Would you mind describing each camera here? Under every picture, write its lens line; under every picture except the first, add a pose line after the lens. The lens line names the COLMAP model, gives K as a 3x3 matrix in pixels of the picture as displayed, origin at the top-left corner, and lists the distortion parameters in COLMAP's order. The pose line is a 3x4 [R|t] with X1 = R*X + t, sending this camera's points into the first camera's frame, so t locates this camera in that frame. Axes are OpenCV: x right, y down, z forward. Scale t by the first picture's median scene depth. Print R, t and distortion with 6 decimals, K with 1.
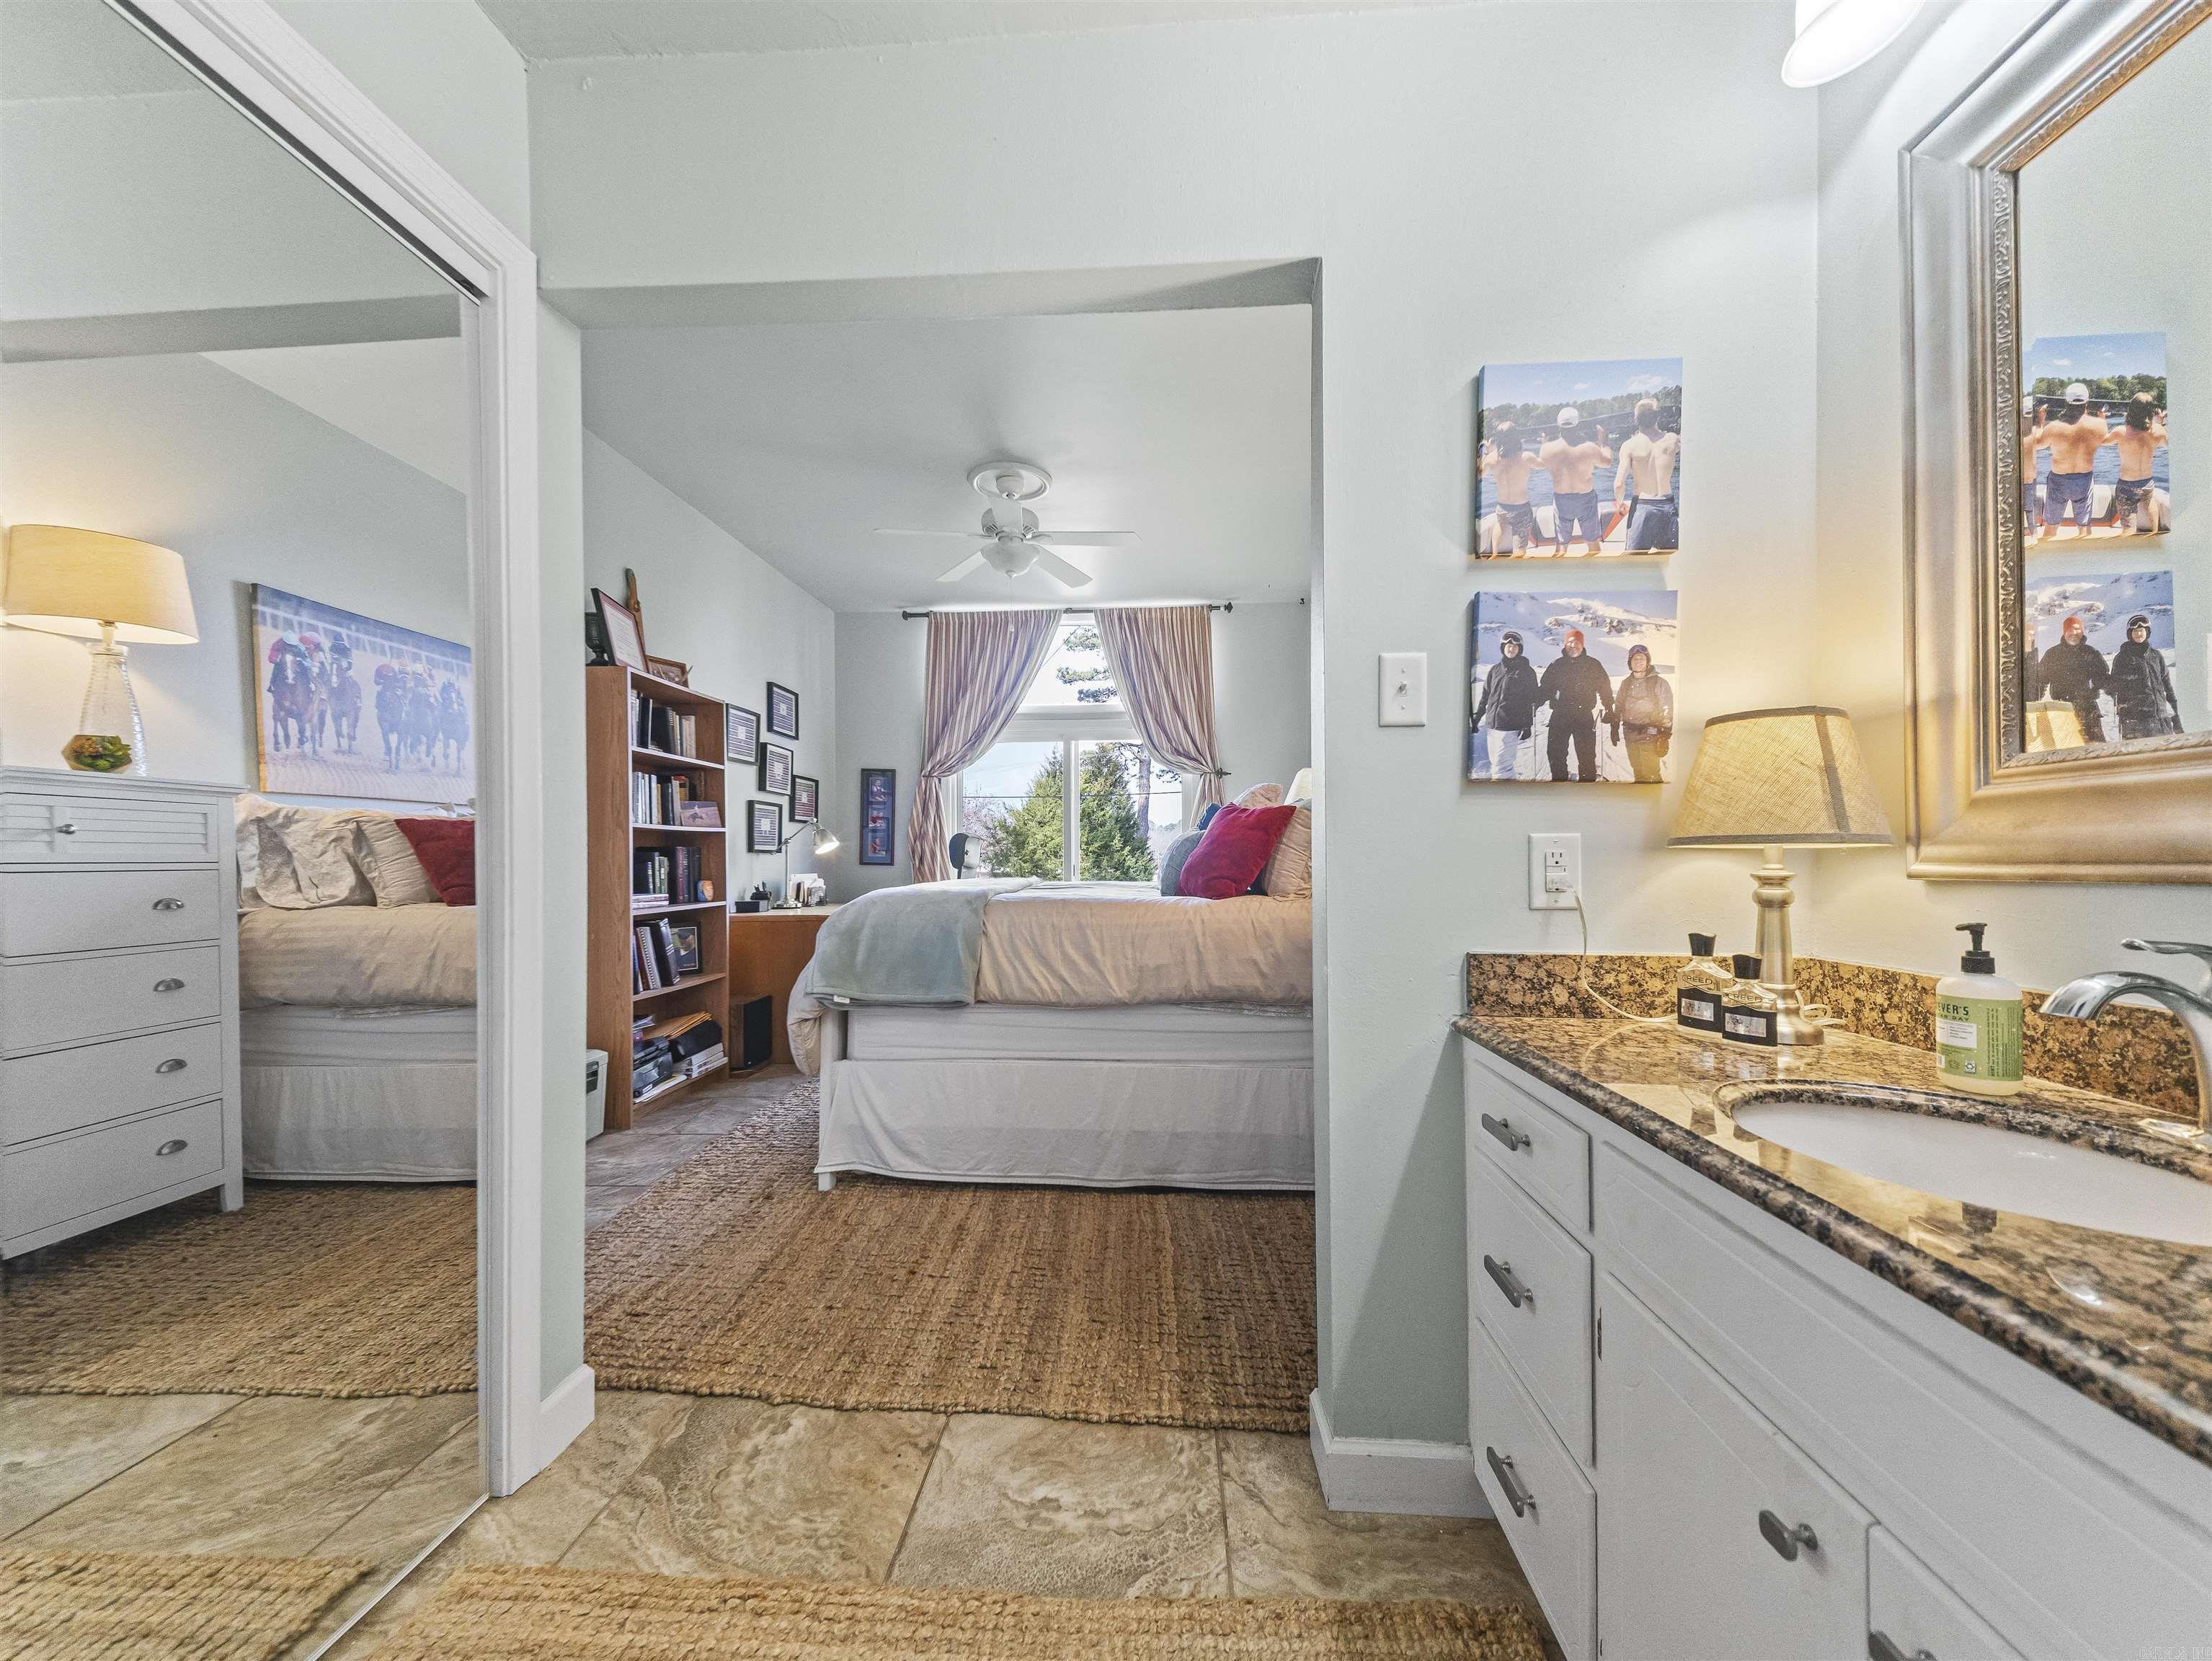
lens RADIAL K [[868.4, 0, 1108.2], [0, 868.4, 844.8], [0, 0, 1]] dist [0.047247, -0.016295]
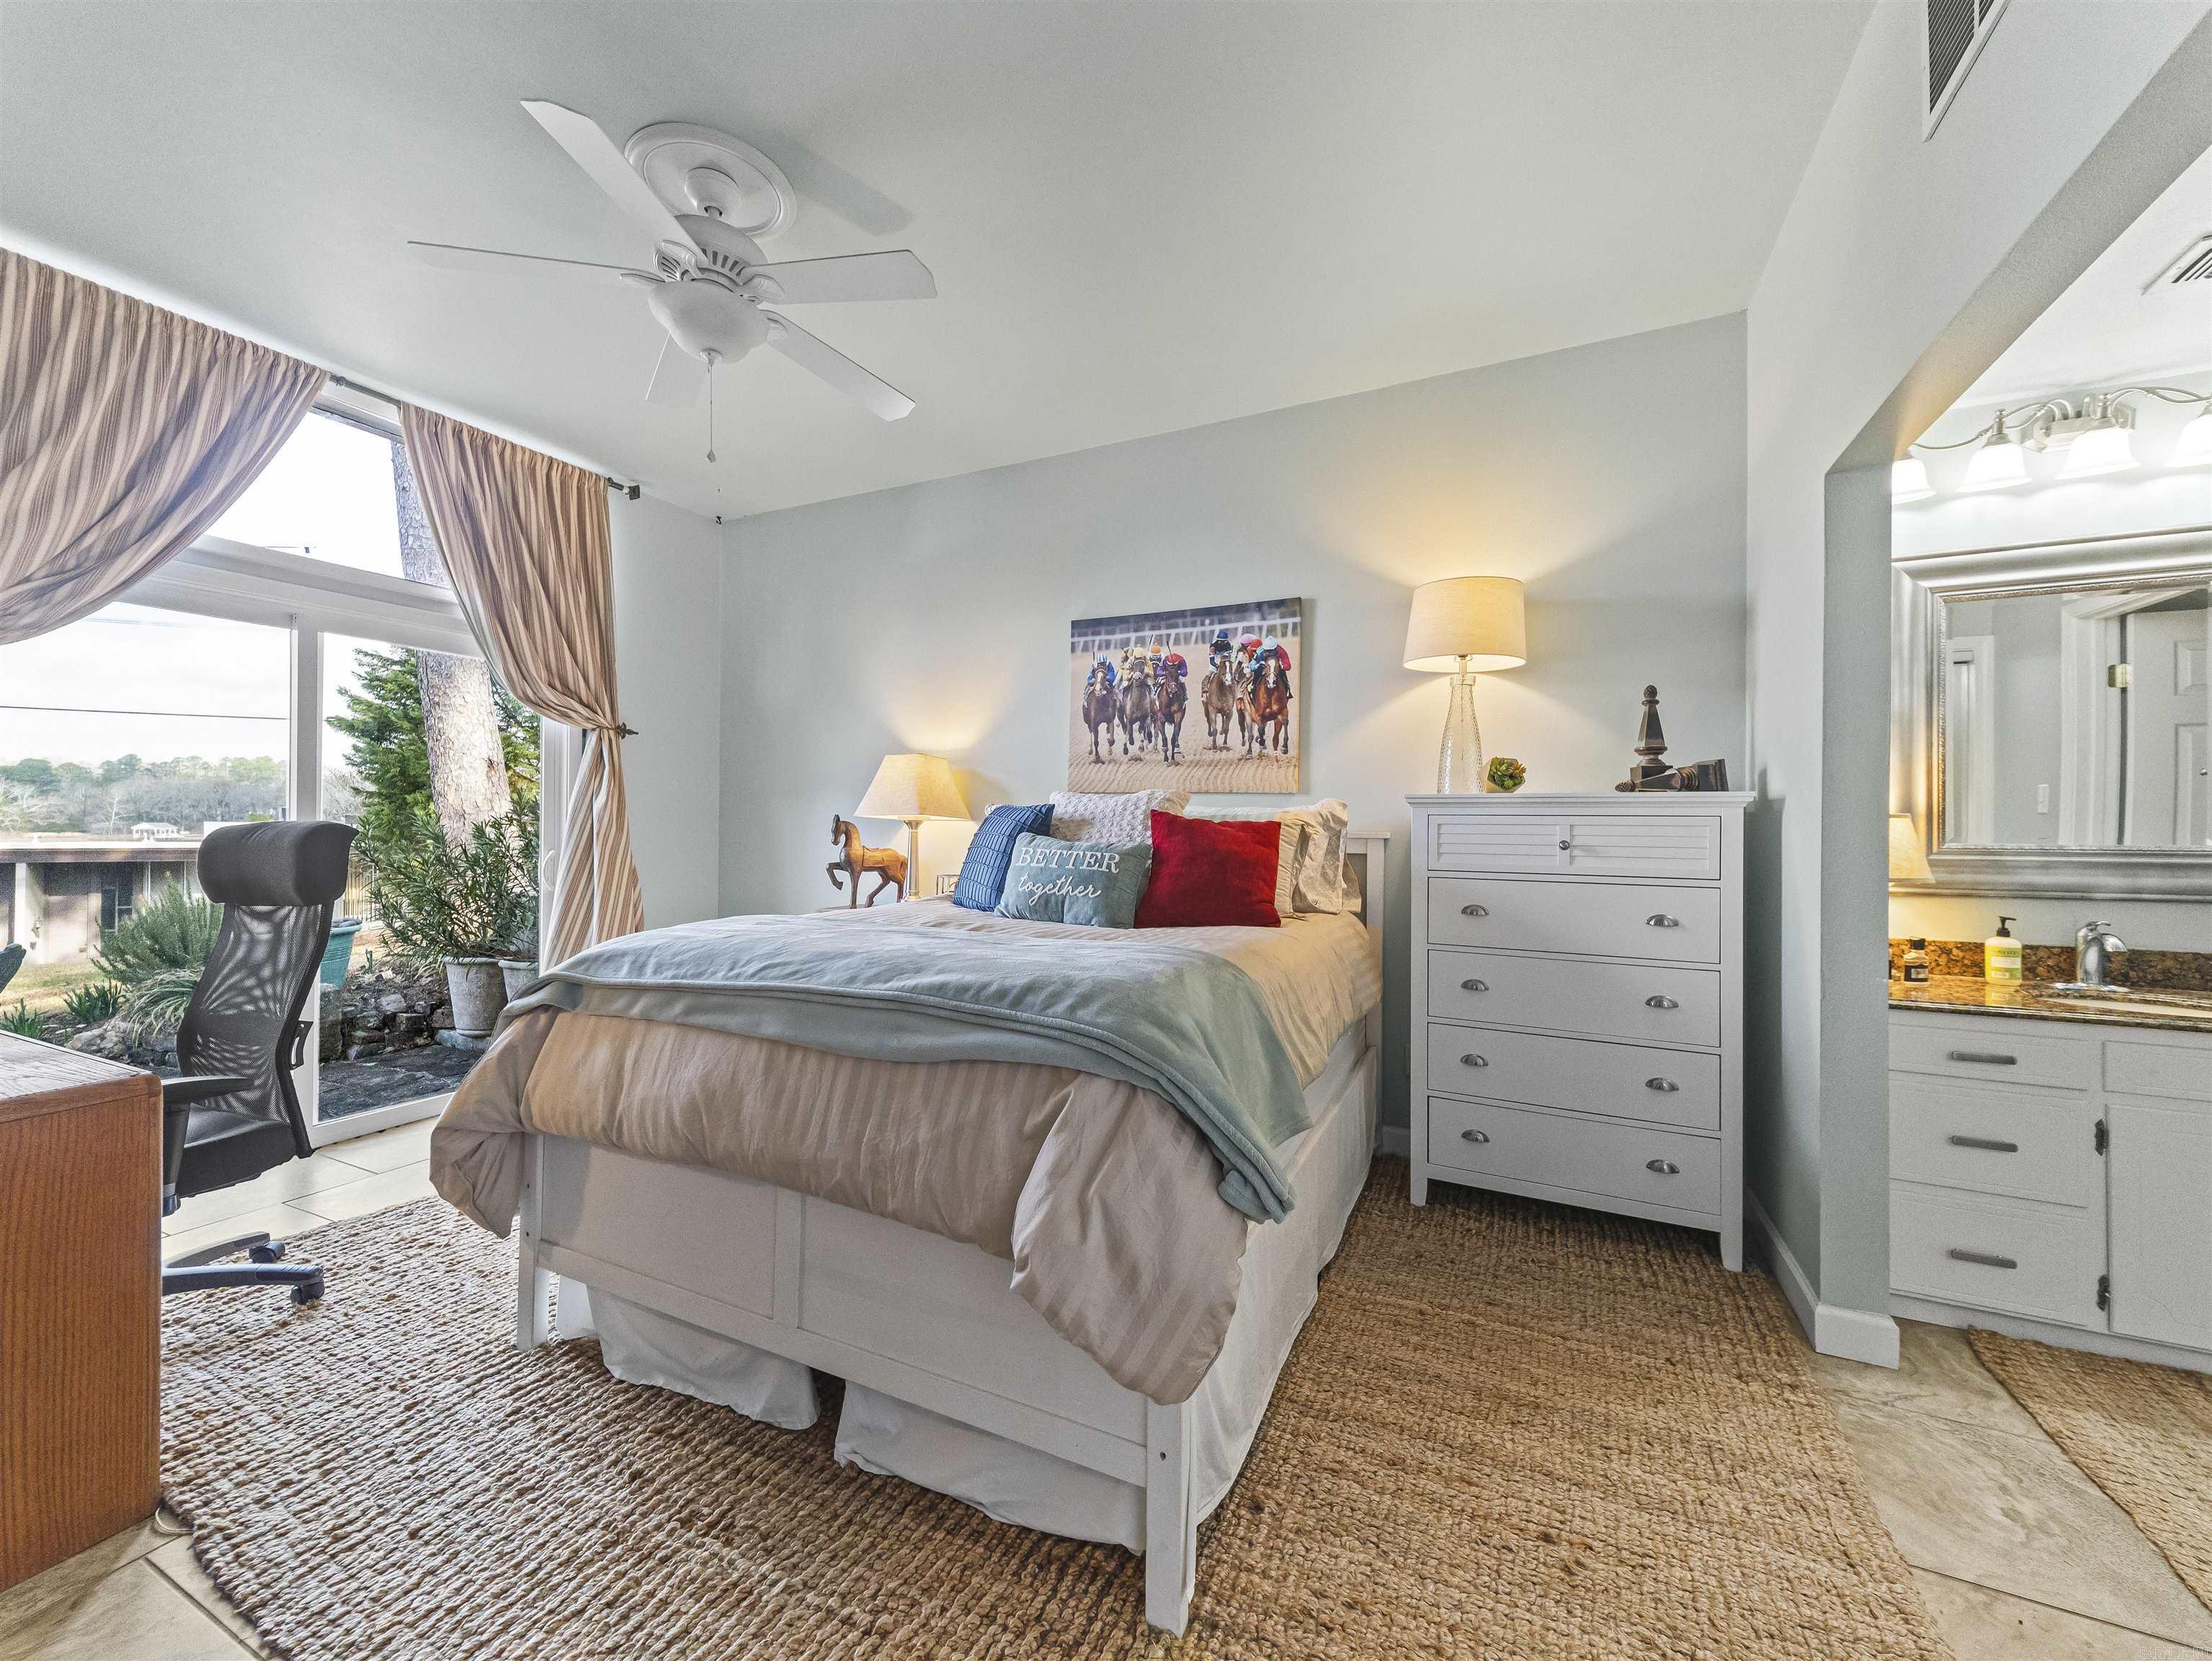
lens RADIAL K [[863.6, 0, 1107.3], [0, 863.6, 818.1], [0, 0, 1]] dist [-0.000762, -0.000036]
pose [[0.376635, 0.017373, 0.926199, -1.629441], [-0.023155, 0.999688, -0.009336, -0.077448], [-0.926072, -0.017930, 0.376920, 1.822571]]
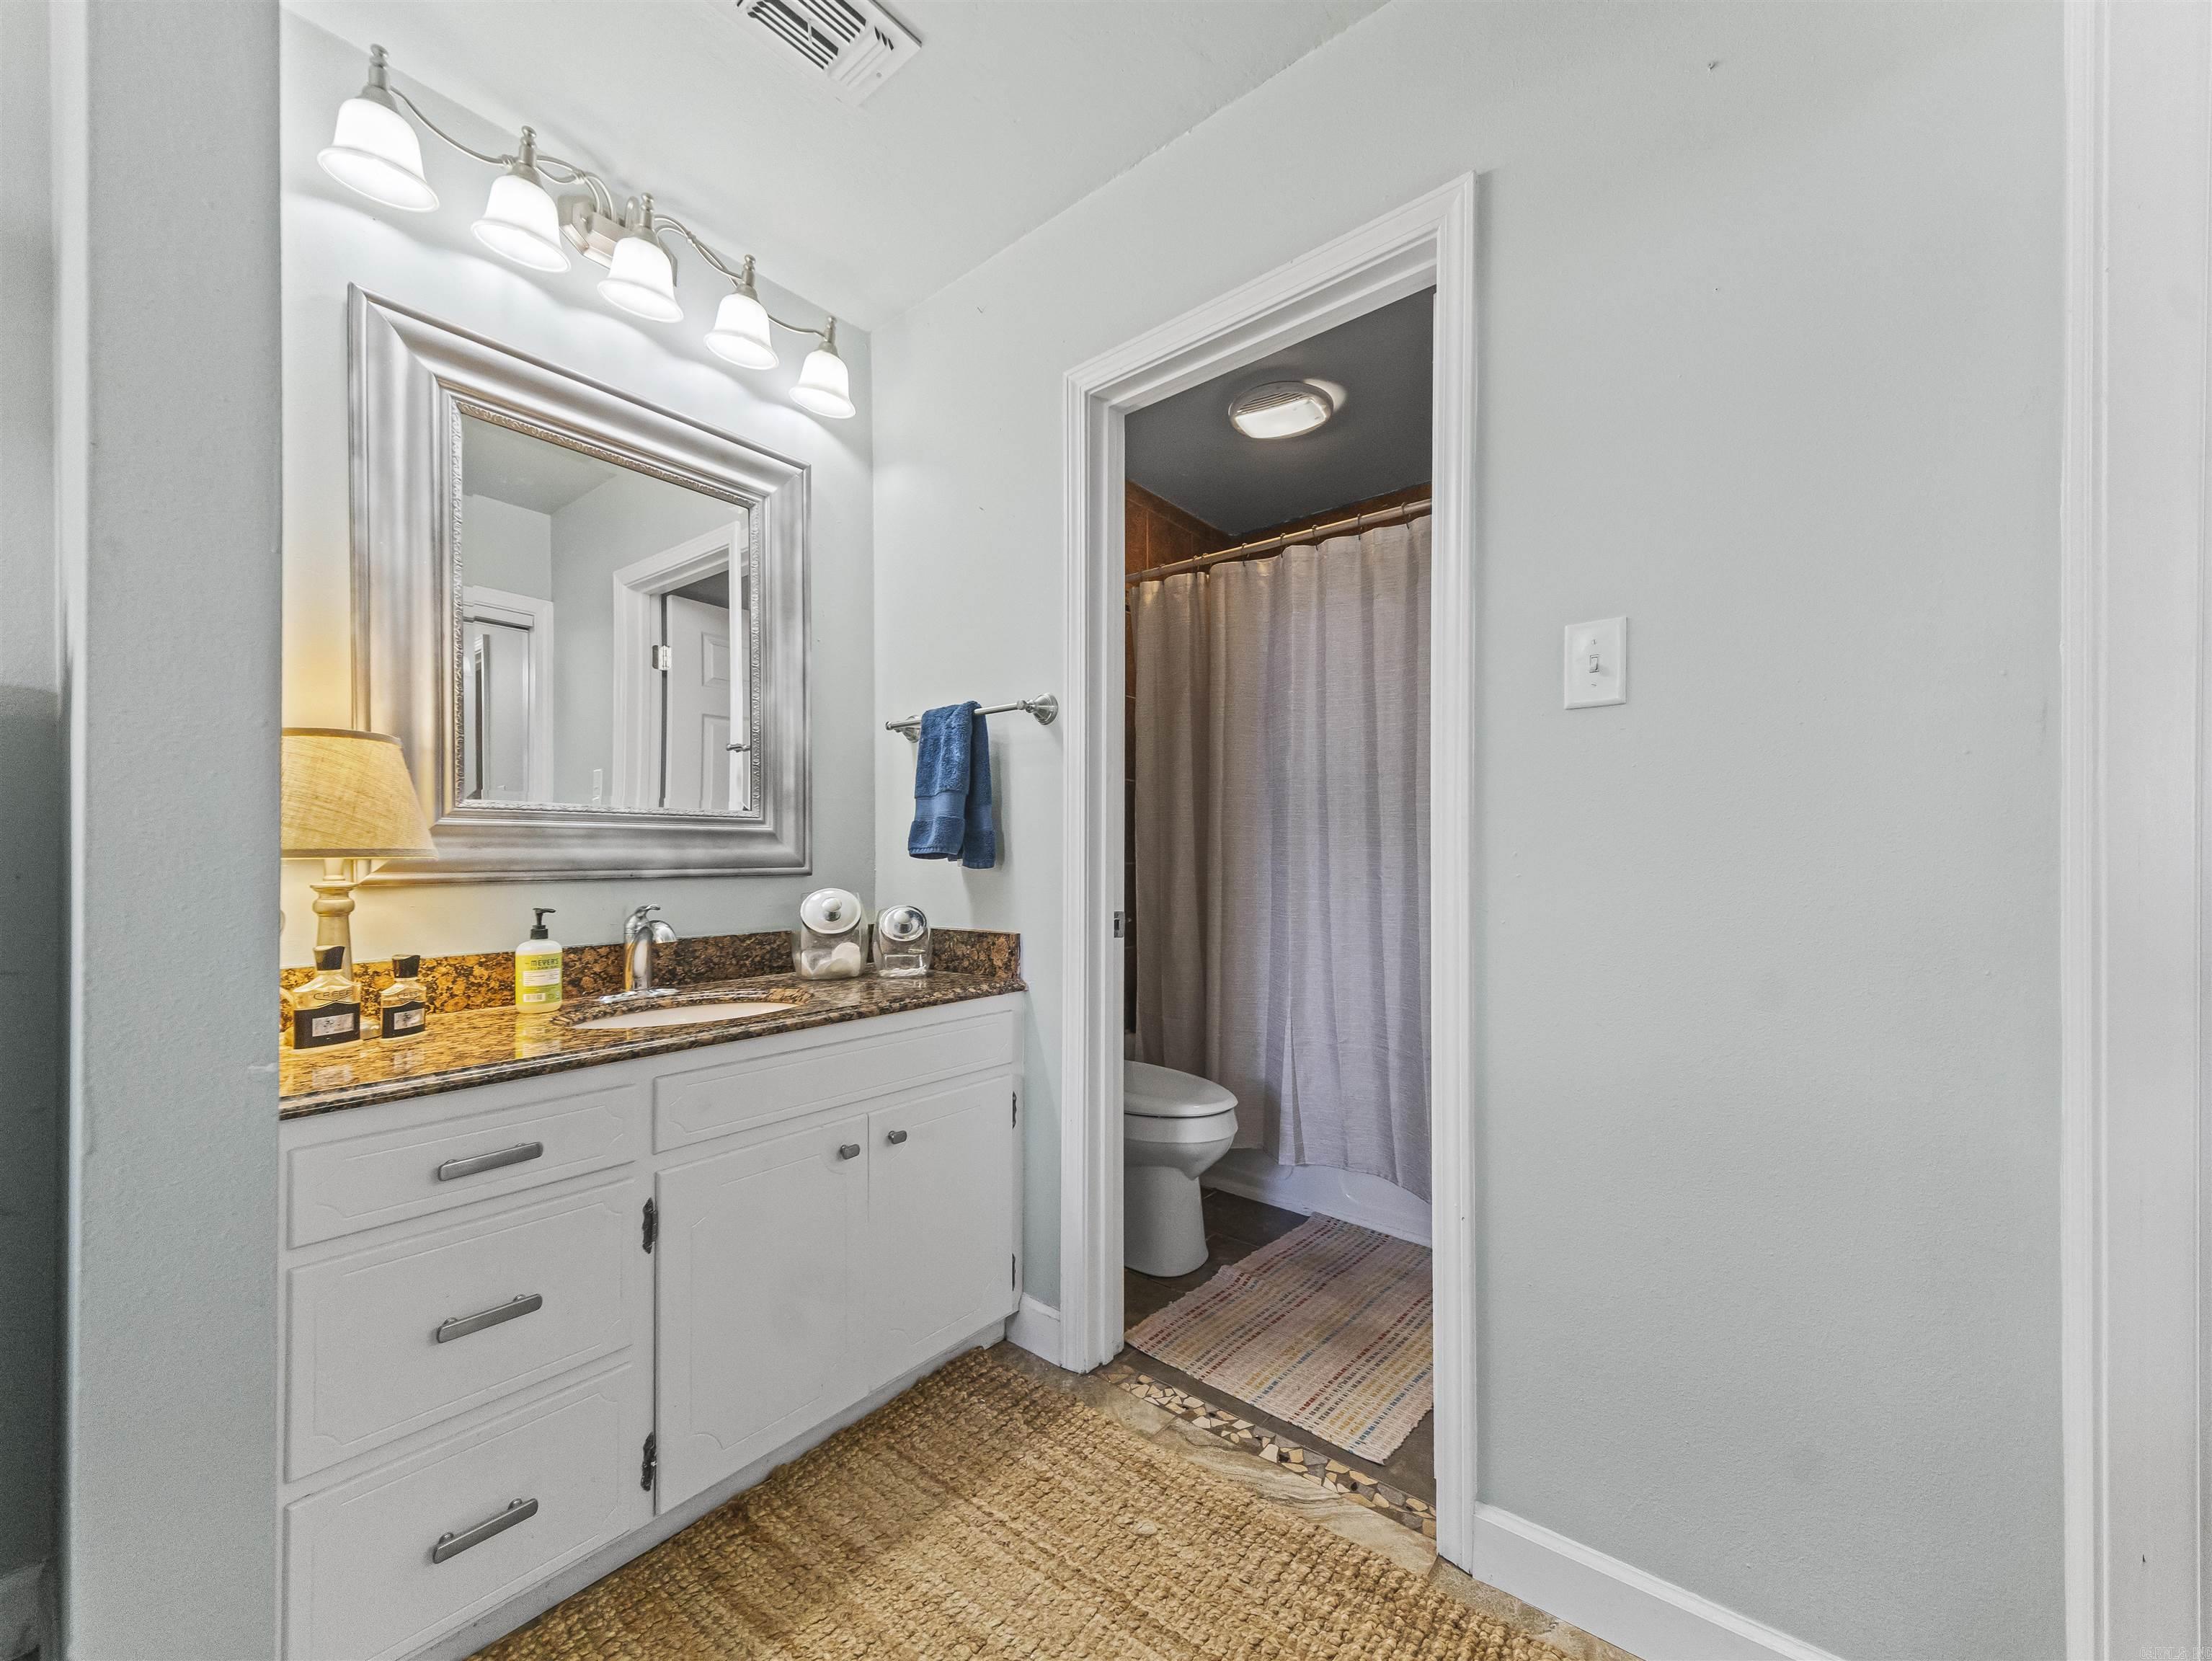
lens RADIAL K [[876.9, 0, 1102.6], [0, 876.9, 855.0], [0, 0, 1]] dist [0.049726, -0.020217]
pose [[-0.811754, 0.009110, 0.583929, -0.602803], [-0.001926, 0.999831, -0.018275, 0.015128], [-0.583996, -0.015959, -0.811599, 1.311325]]
